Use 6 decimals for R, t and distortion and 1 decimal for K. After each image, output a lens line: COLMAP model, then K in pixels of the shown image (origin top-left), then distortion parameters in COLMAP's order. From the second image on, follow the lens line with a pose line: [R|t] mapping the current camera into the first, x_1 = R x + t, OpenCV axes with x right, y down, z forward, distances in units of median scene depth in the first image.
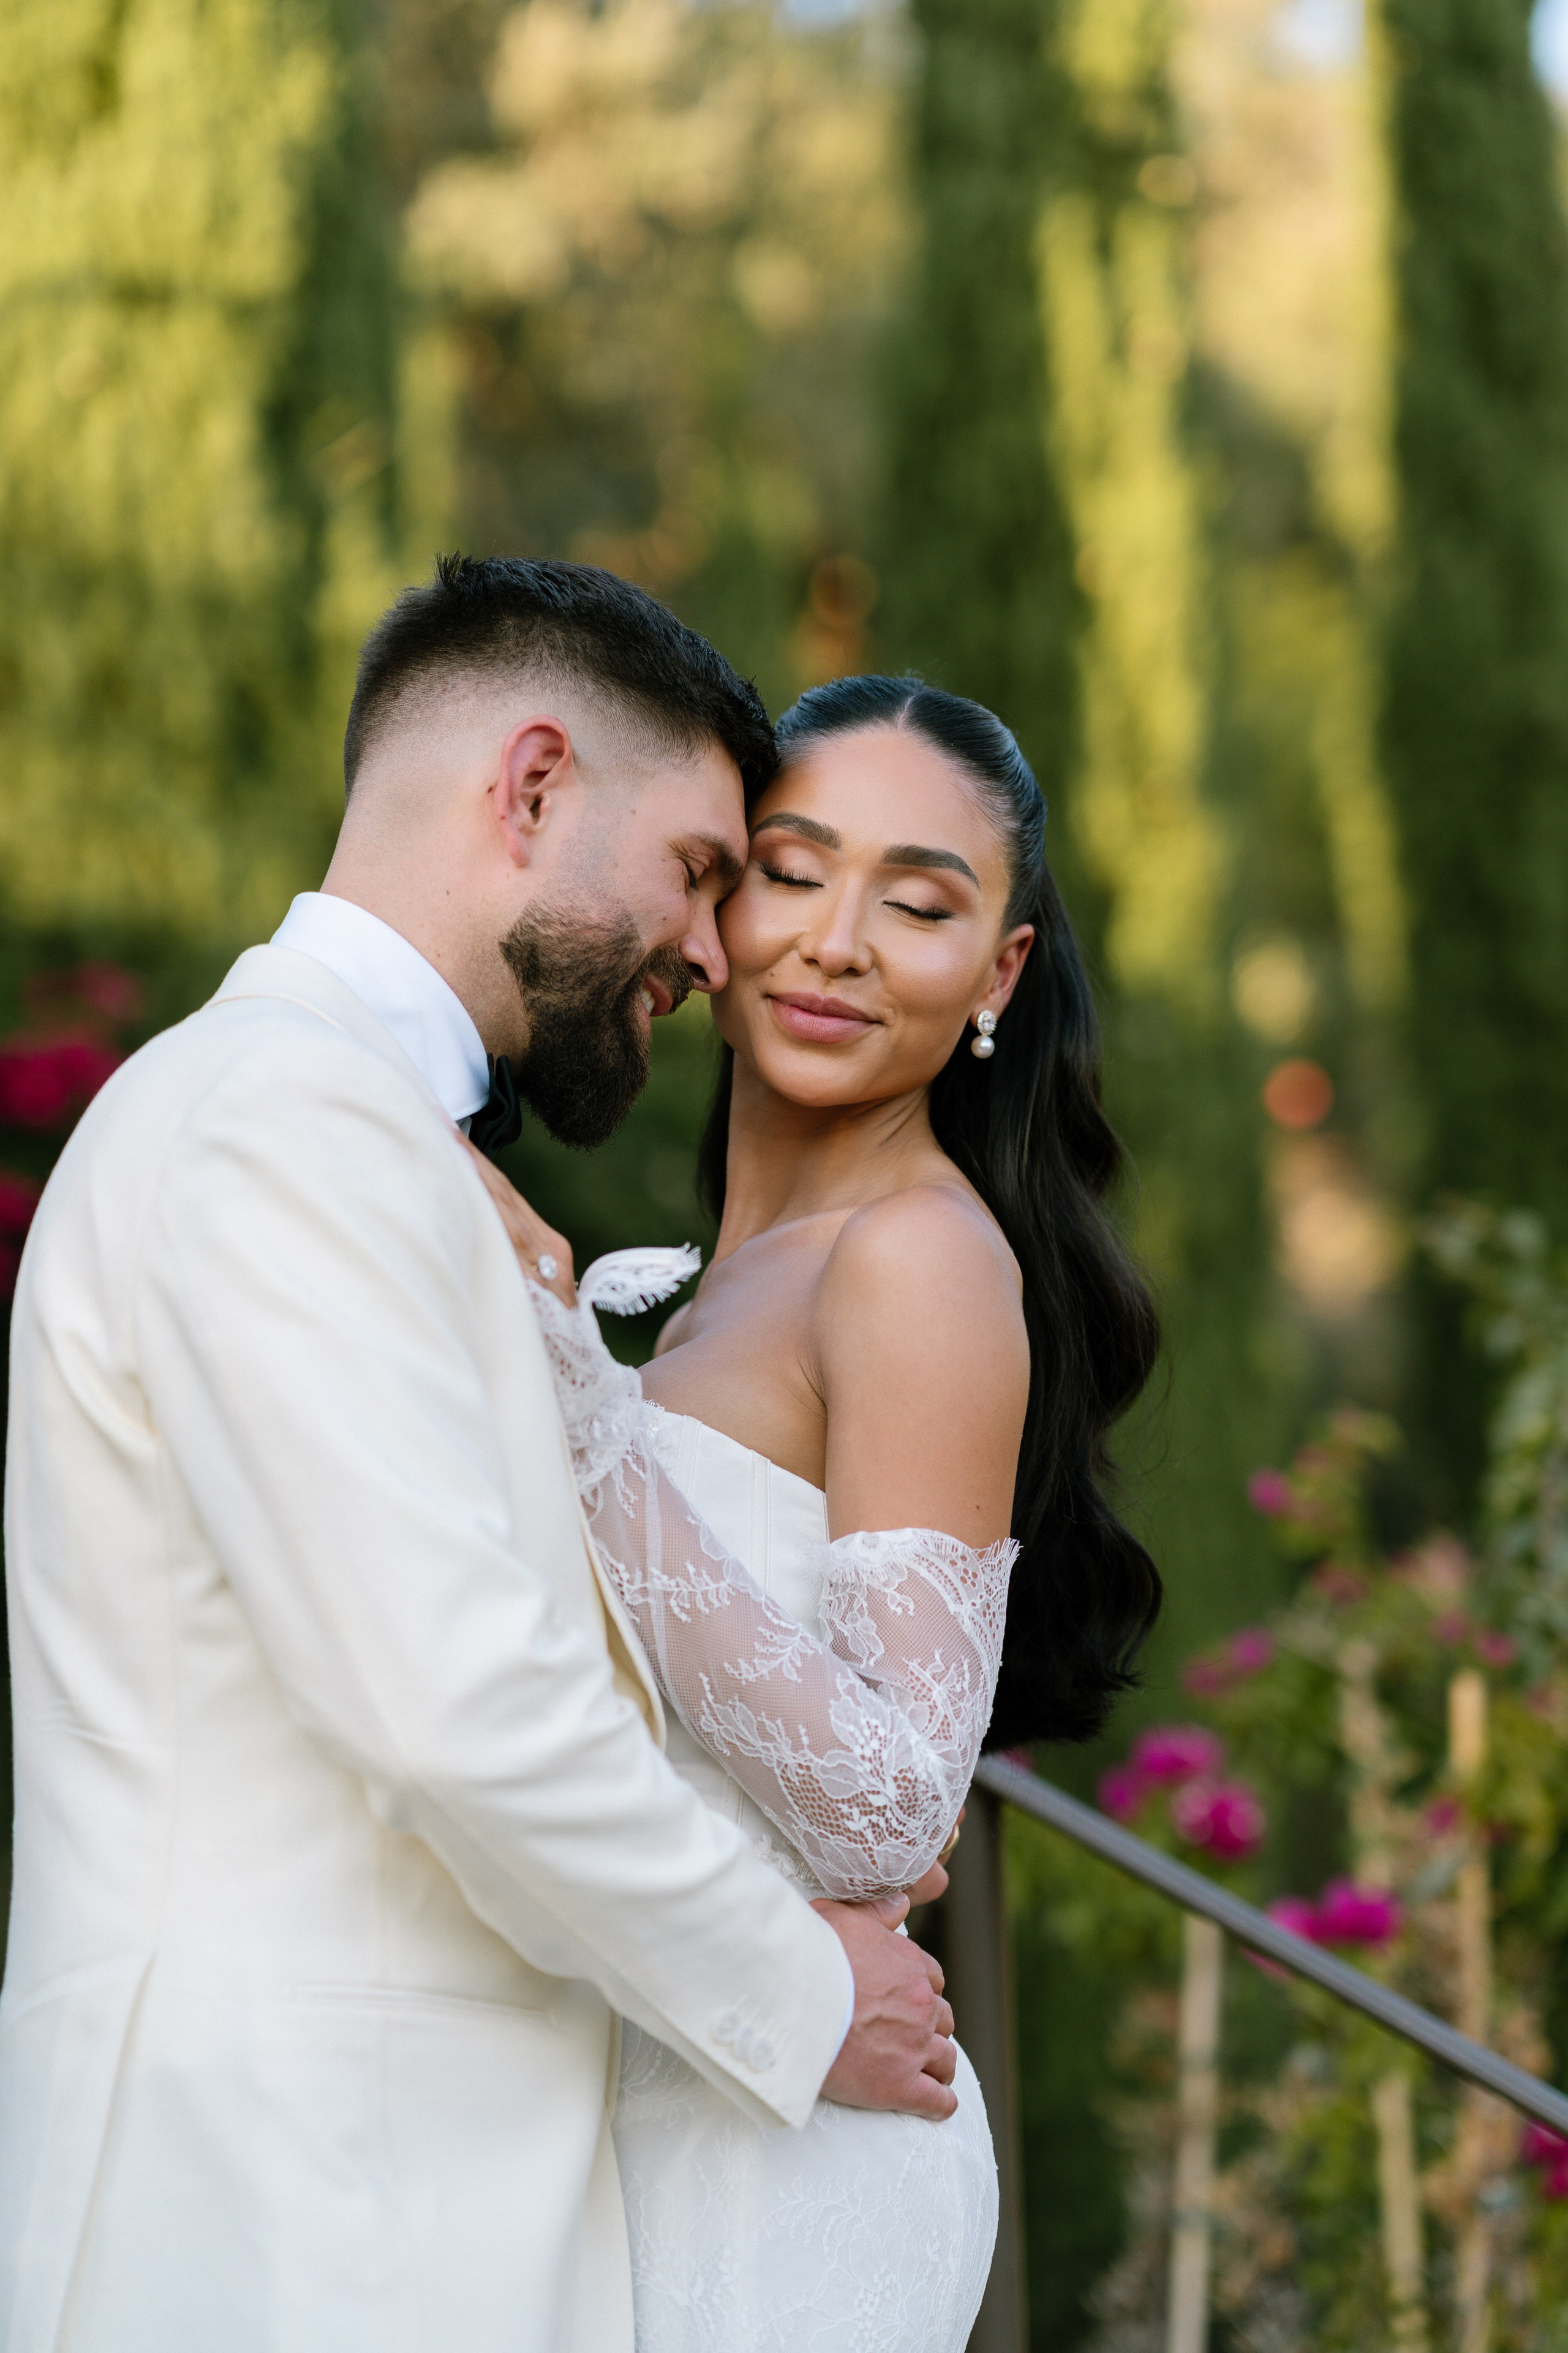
lens RADIAL K [[5954.7, 0, 784.0], [0, 5954.7, 1176.5], [0, 0, 1]] dist [-0.110405, -0.045039]
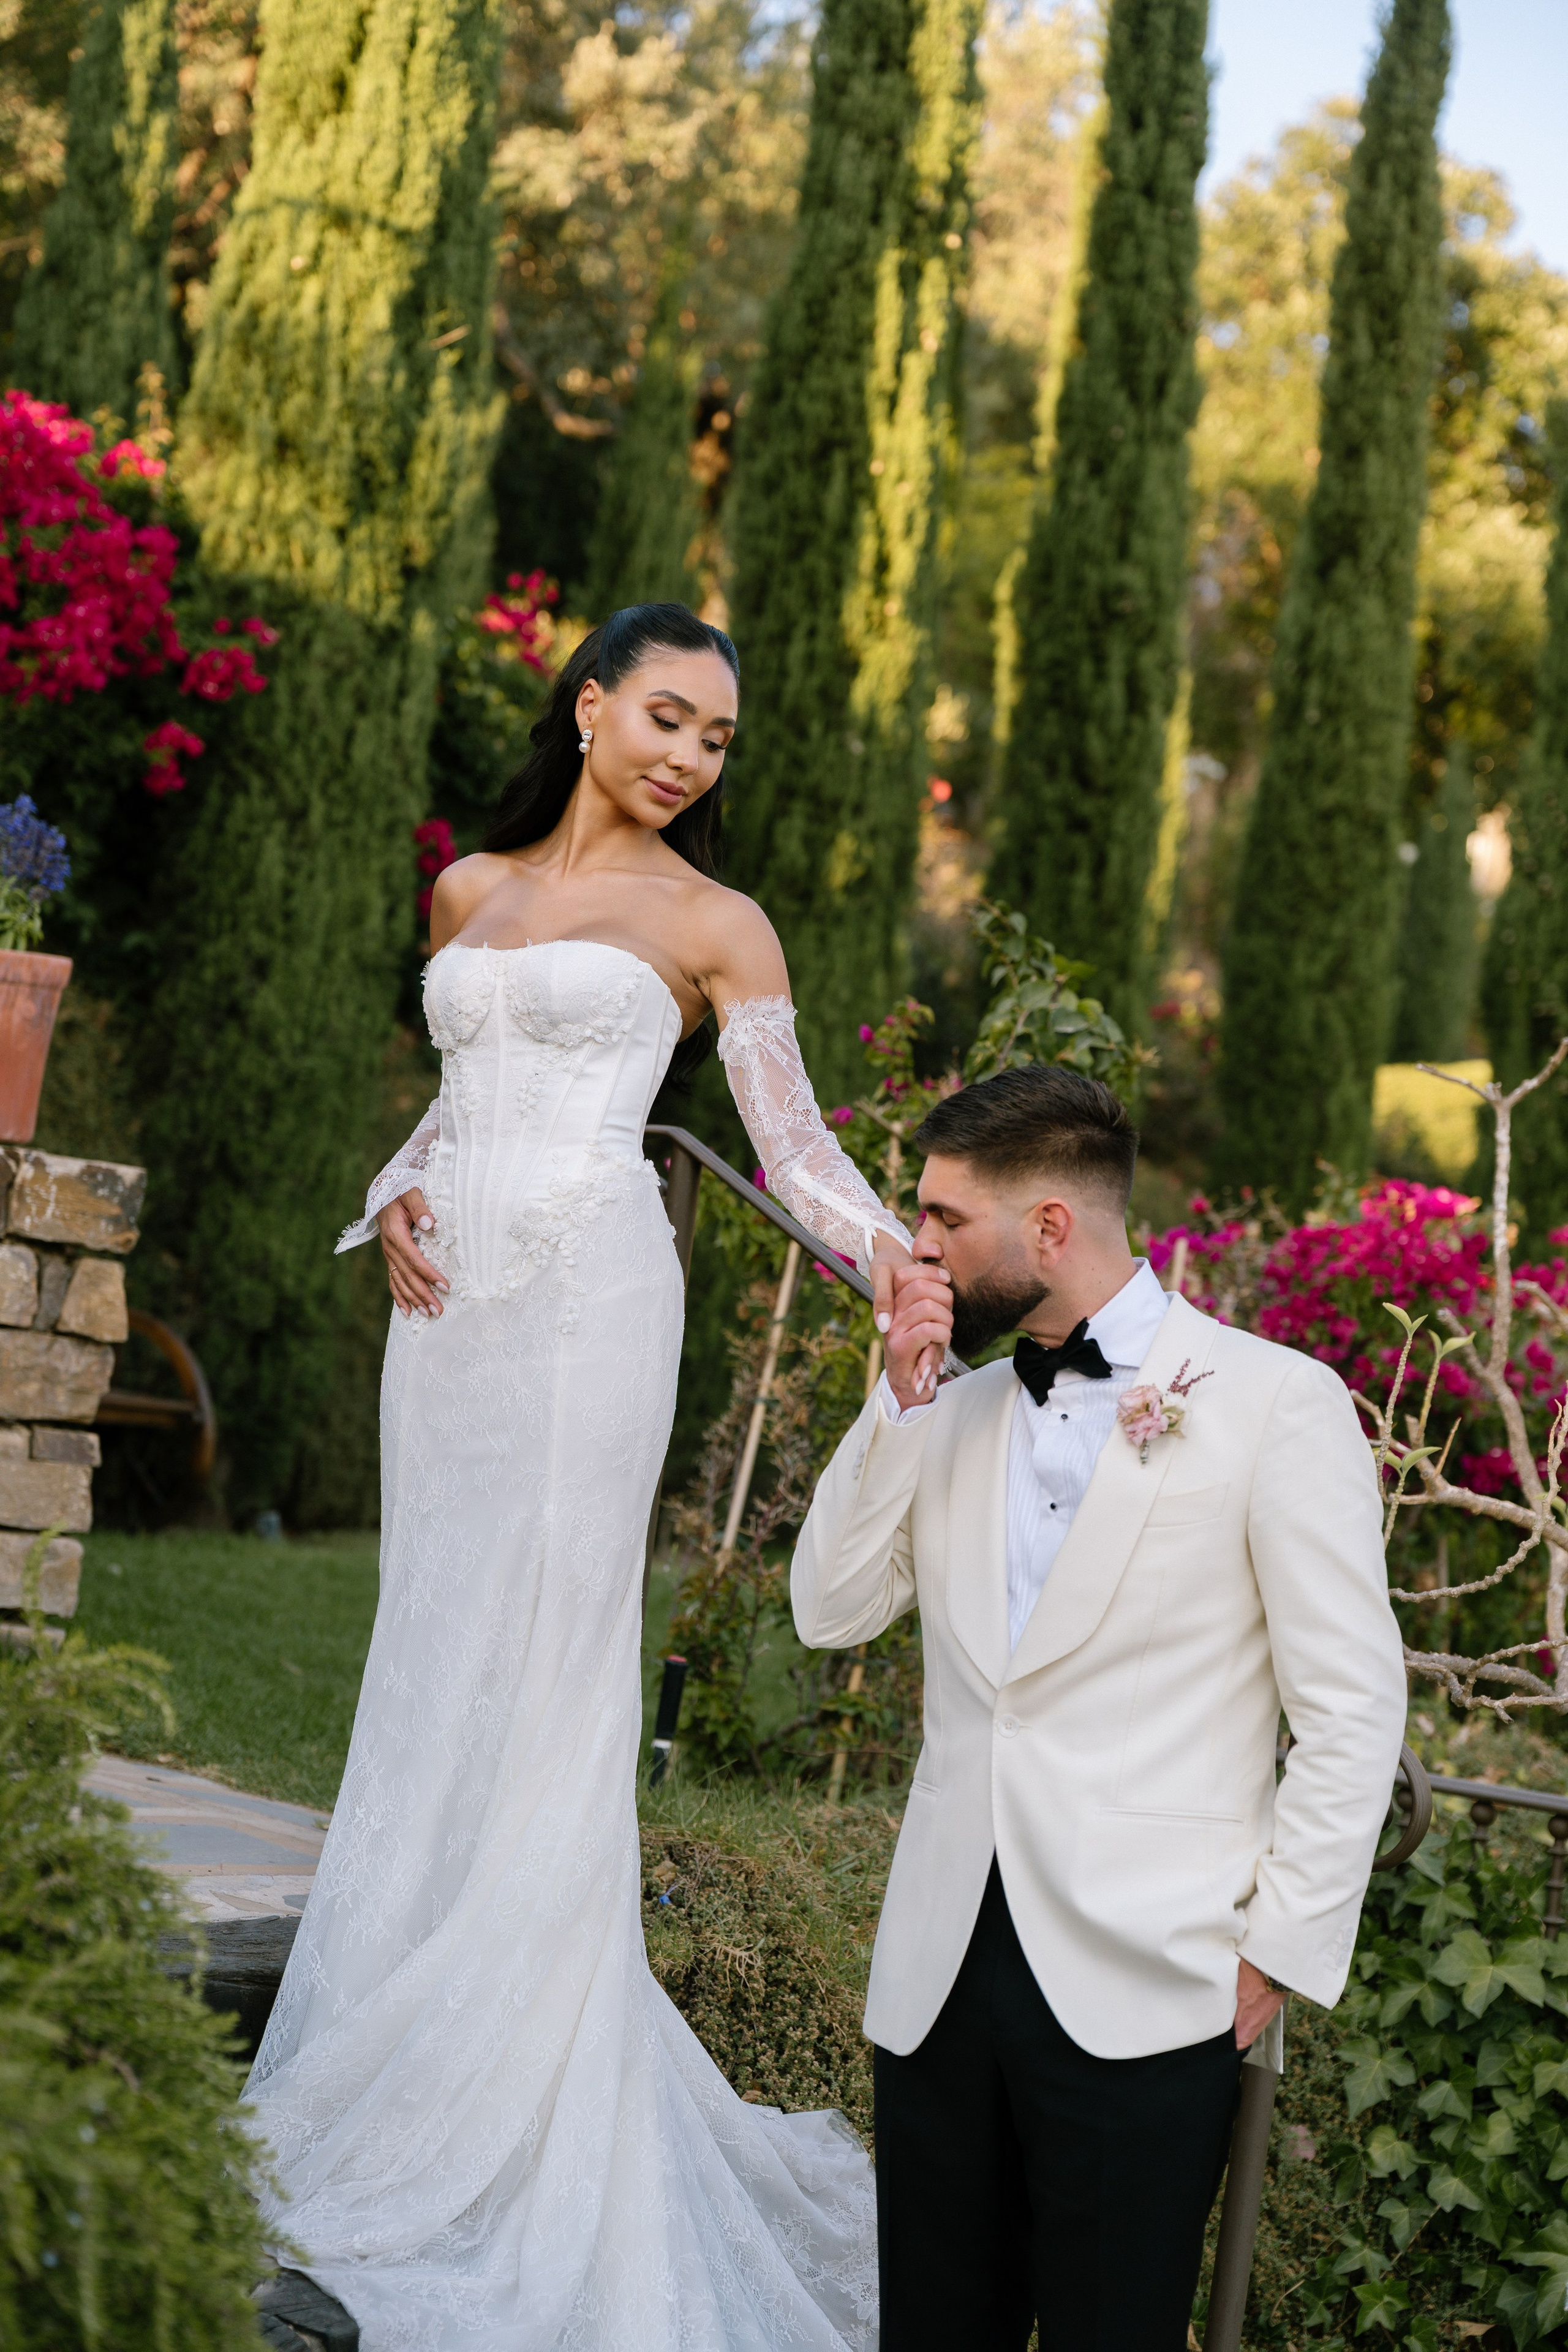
lens RADIAL K [[3838.9, 0, 784.0], [0, 3838.9, 1176.0], [0, 0, 1]] dist [0.014007, 0.024102]
pose [[0.985471, 0.159493, 0.058378, -0.004032], [-0.164751, 0.981212, 0.100397, -0.010136], [-0.041269, -0.108556, 0.993233, -0.106882]]
